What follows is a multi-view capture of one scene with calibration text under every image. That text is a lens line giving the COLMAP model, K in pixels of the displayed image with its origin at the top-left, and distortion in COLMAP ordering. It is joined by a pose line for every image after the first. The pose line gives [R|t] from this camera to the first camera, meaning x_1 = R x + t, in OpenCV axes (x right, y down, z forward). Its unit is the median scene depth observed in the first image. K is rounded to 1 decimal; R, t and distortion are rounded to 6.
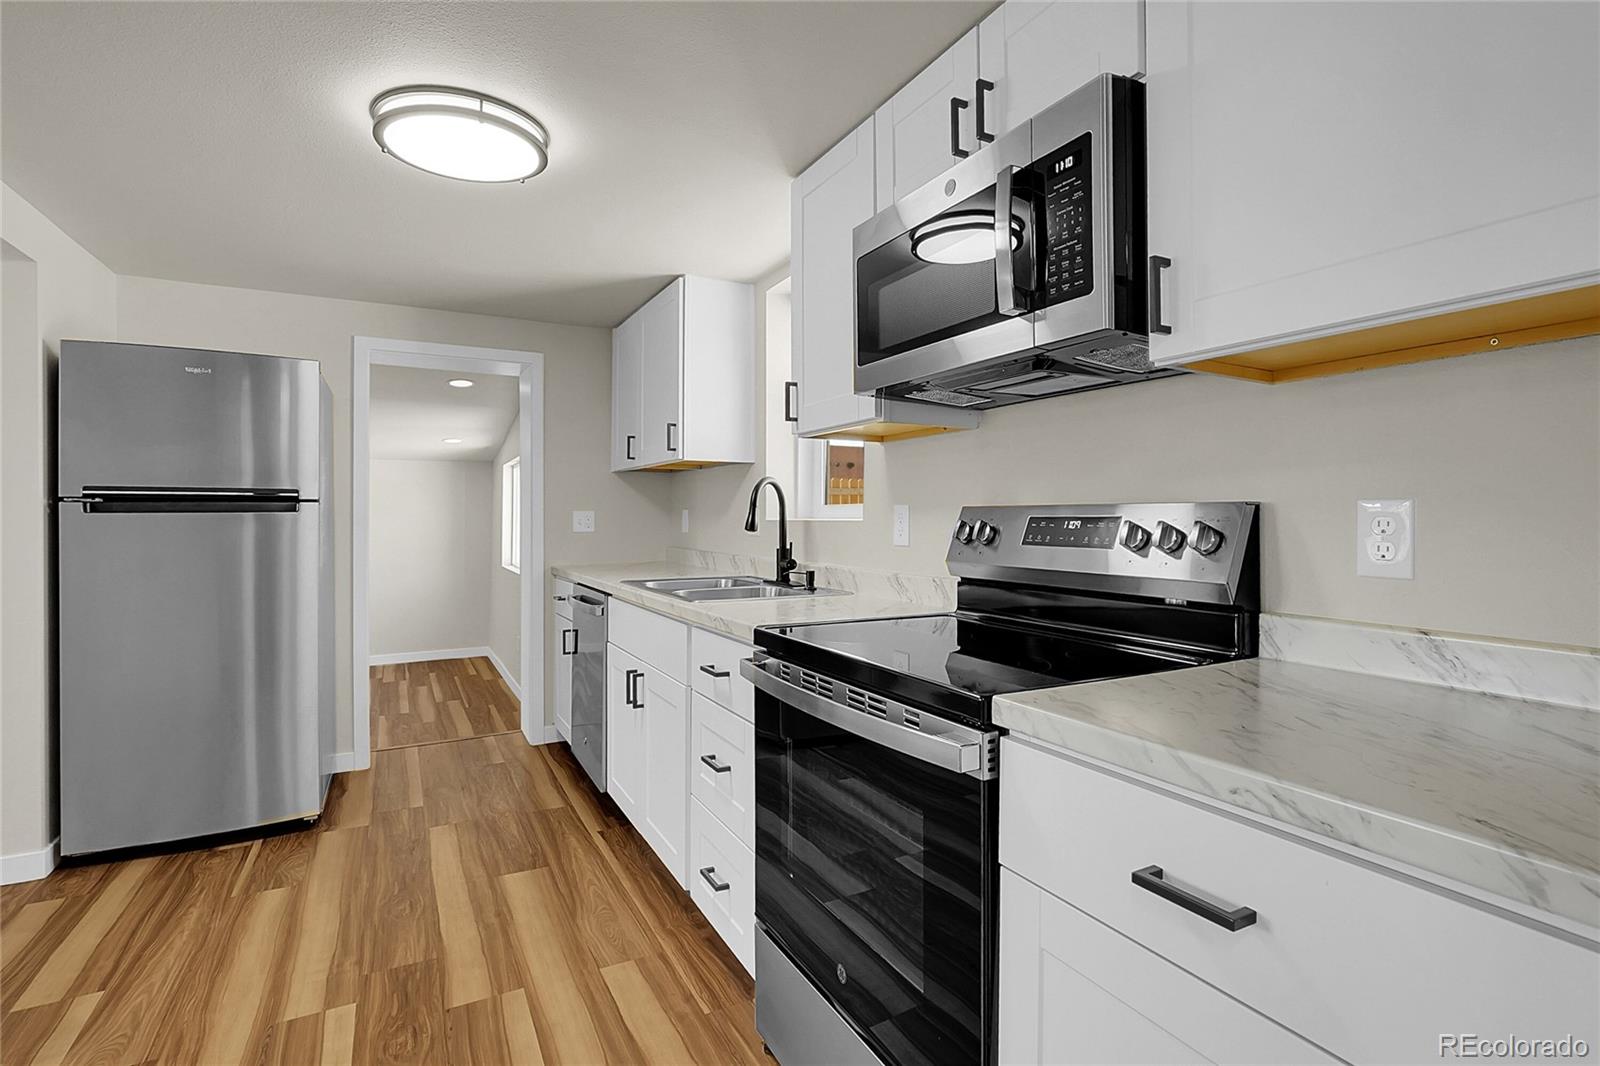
lens RADIAL K [[750.4, 0, 807.8], [0, 750.4, 513.4], [0, 0, 1]] dist [-0.018383, 0.006320]
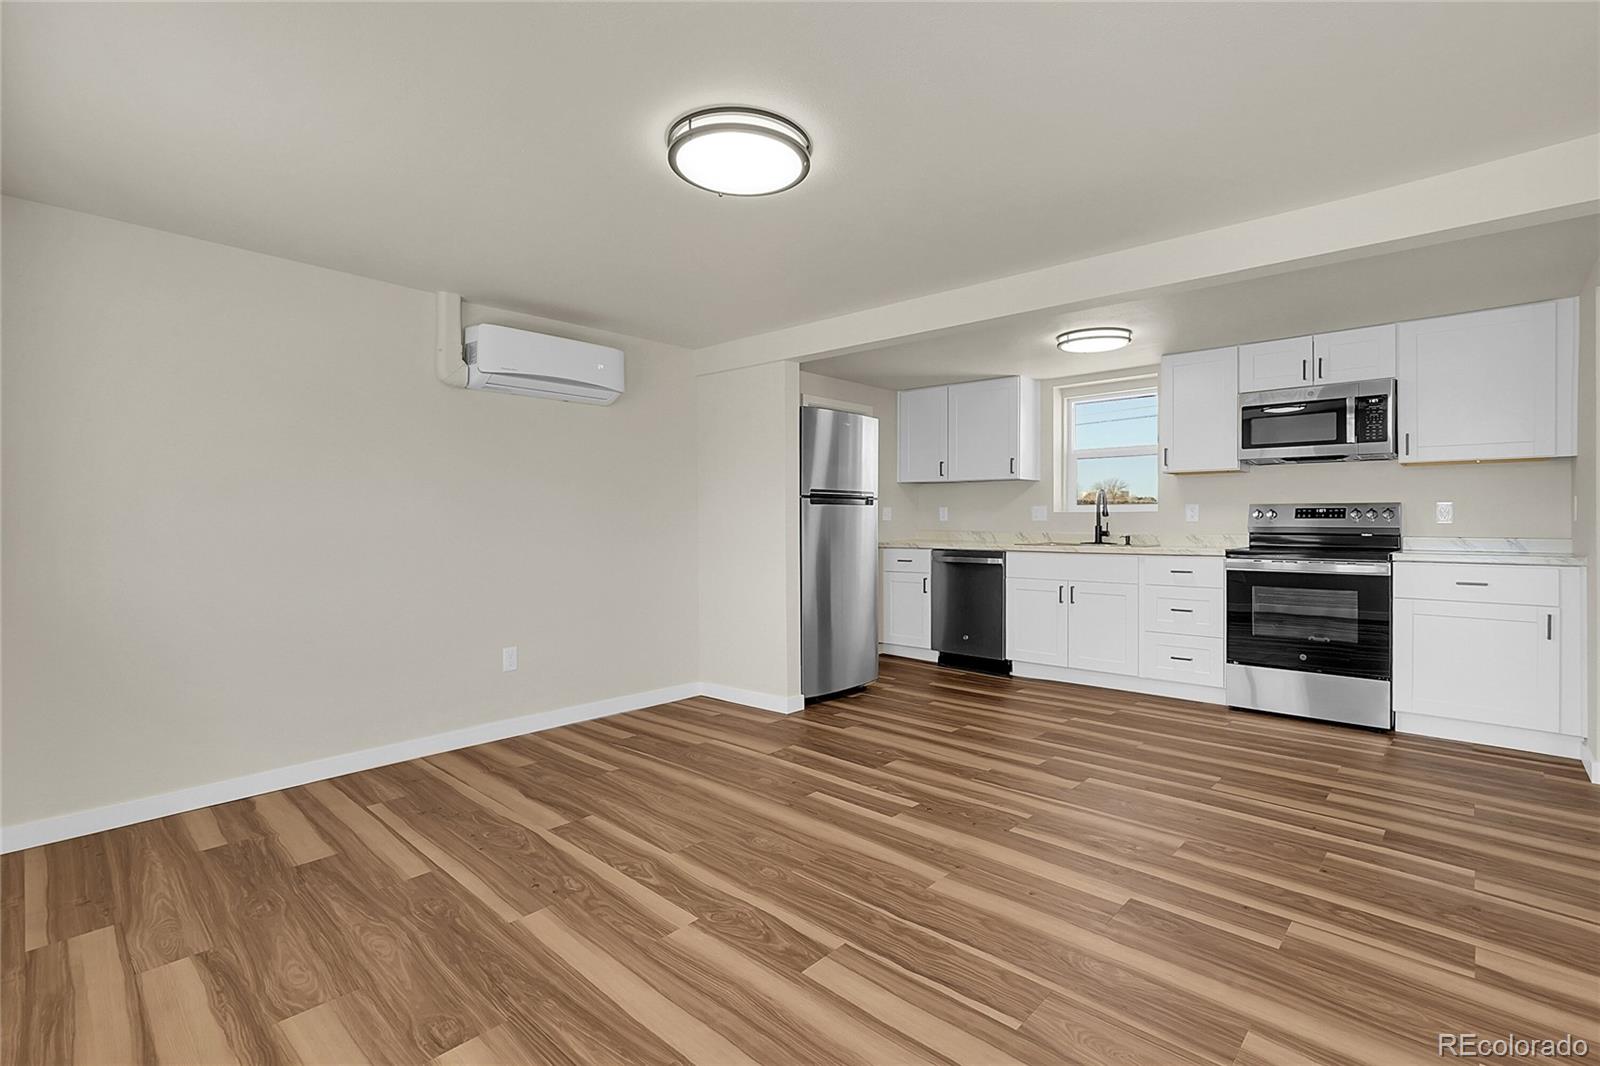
lens RADIAL K [[750.4, 0, 804.2], [0, 750.4, 537.1], [0, 0, 1]] dist [-0.018383, 0.006320]
pose [[0.948770, -0.007887, 0.315868, -1.935490], [-0.001046, 0.999605, 0.028102, 0.032394], [-0.315965, -0.026993, 0.948387, -0.846519]]
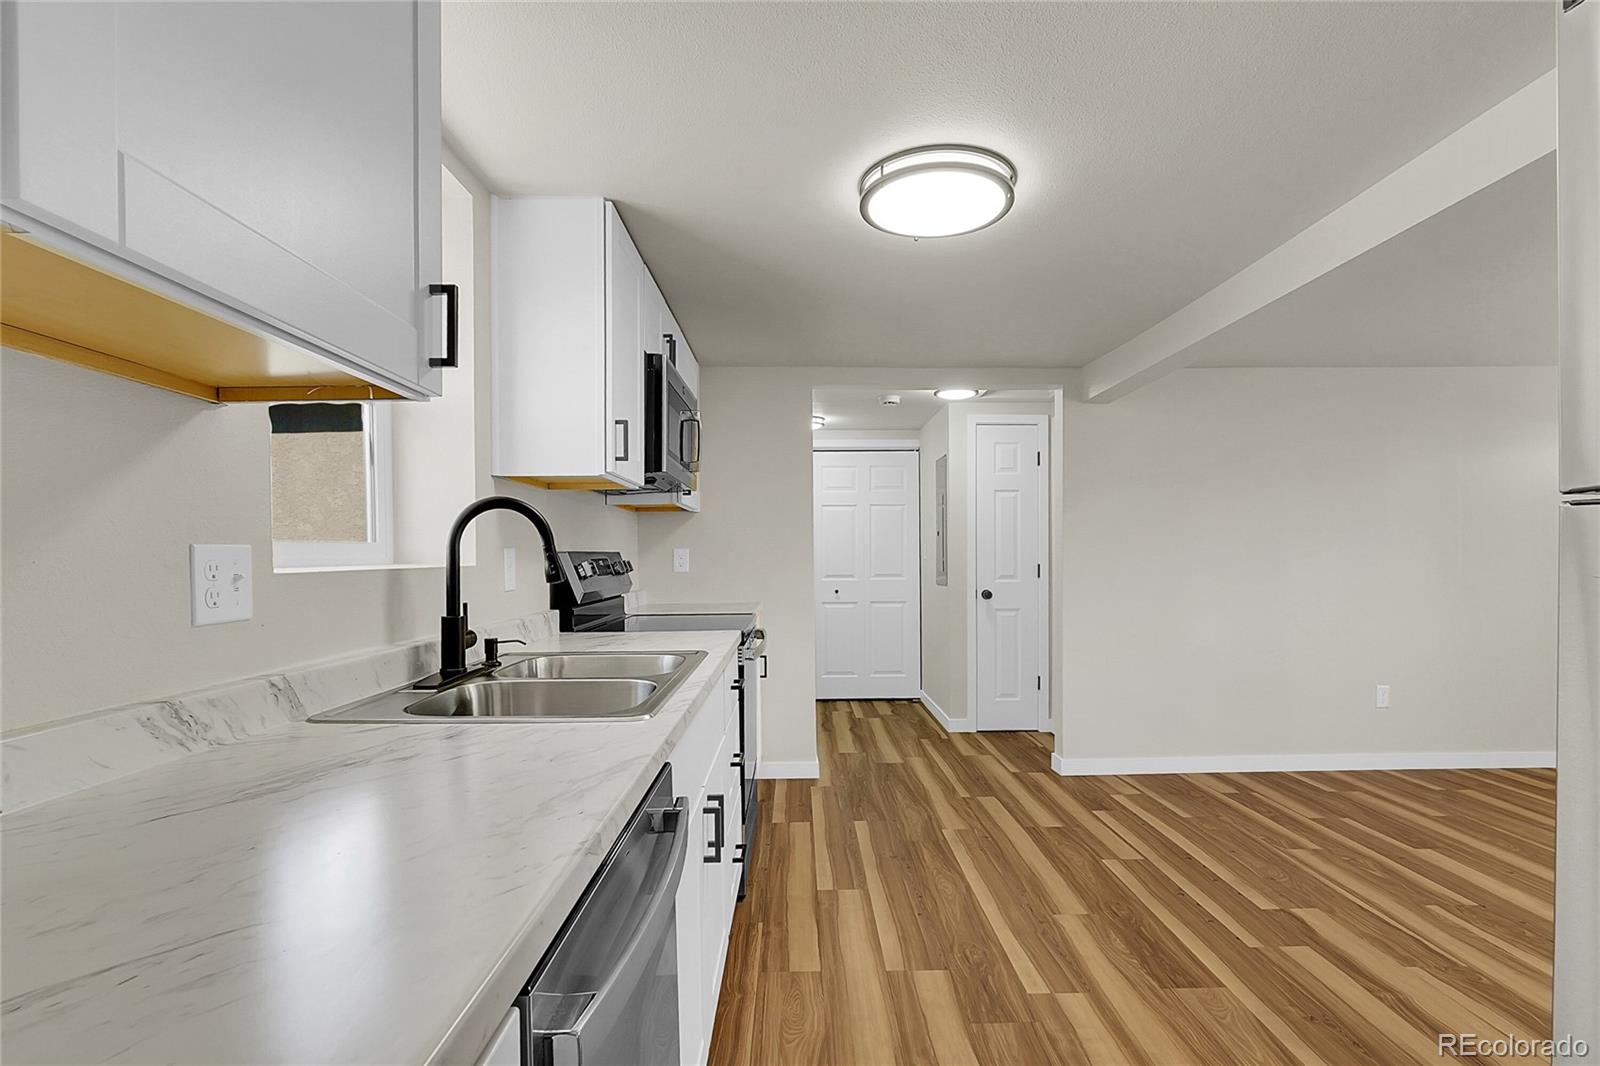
lens RADIAL K [[750.4, 0, 799.8], [0, 750.4, 562.0], [0, 0, 1]] dist [-0.018383, 0.006320]
pose [[-0.877547, 0.003870, 0.479475, -0.764962], [0.005749, 0.999980, 0.002452, 0.007206], [-0.479456, 0.004908, -0.877552, 1.933813]]
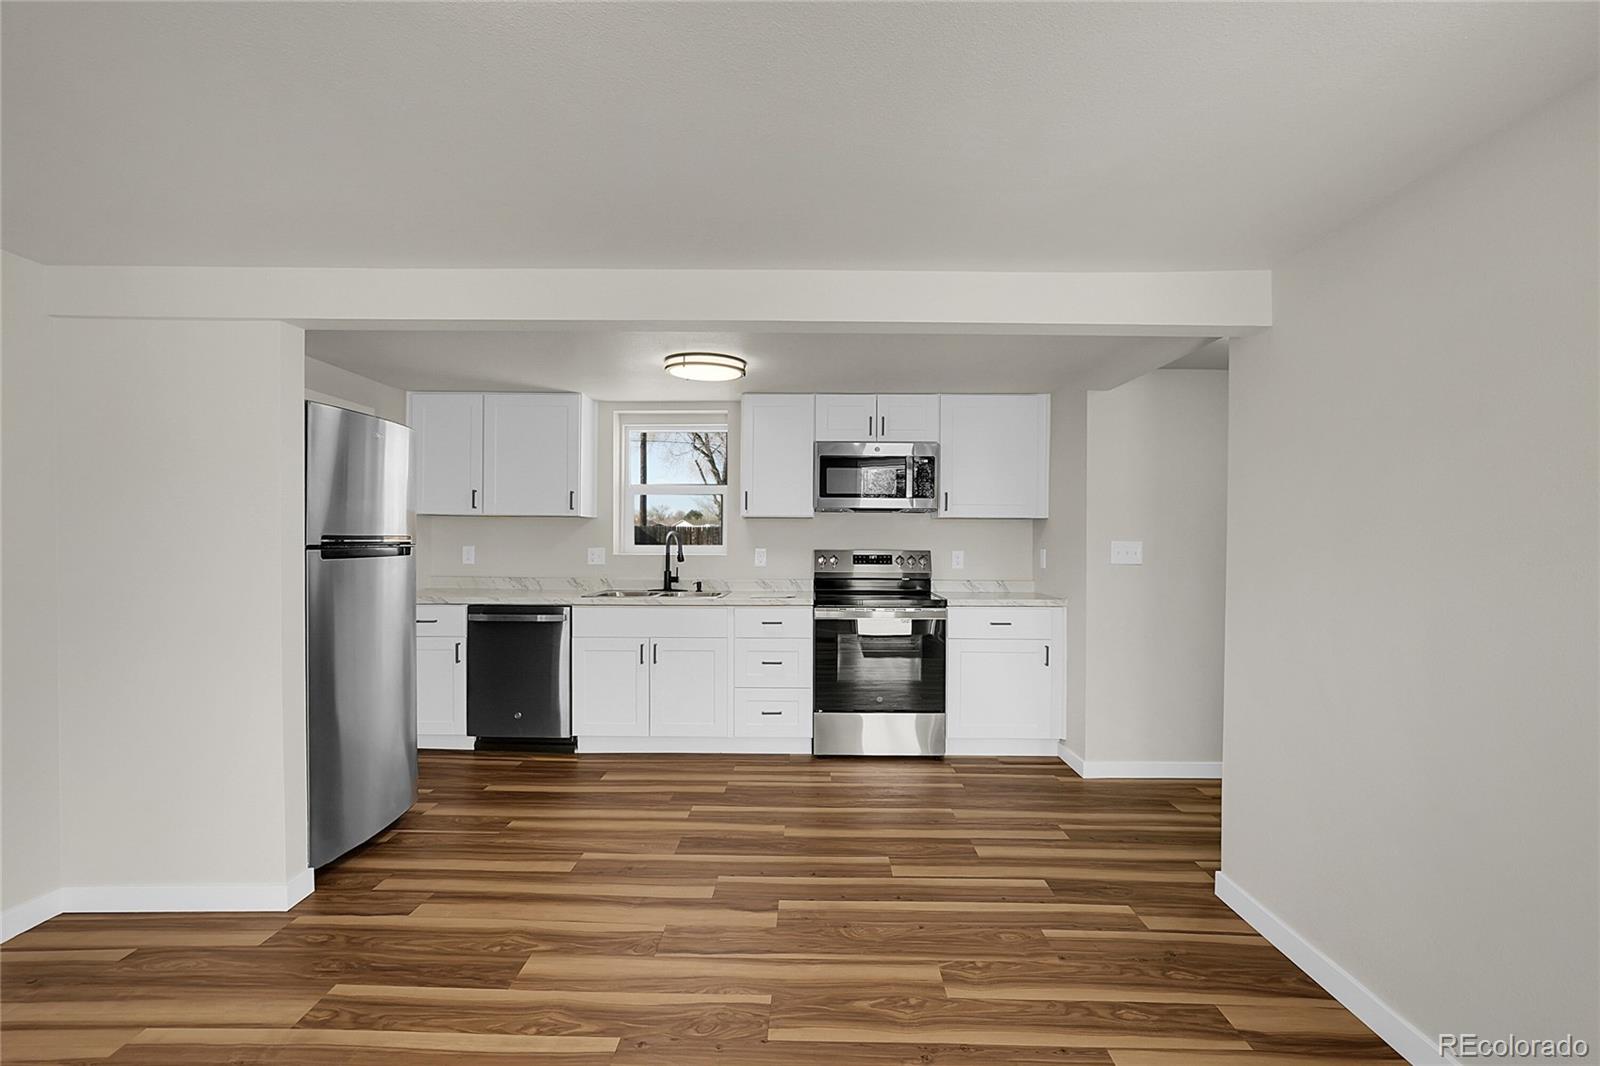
lens RADIAL K [[750.4, 0, 812.9], [0, 750.4, 547.5], [0, 0, 1]] dist [-0.018383, 0.006320]
pose [[0.489389, -0.008060, 0.872028, -1.971729], [-0.010591, 0.999829, 0.015185, -0.053384], [-0.872001, -0.016667, 0.489220, -0.218522]]
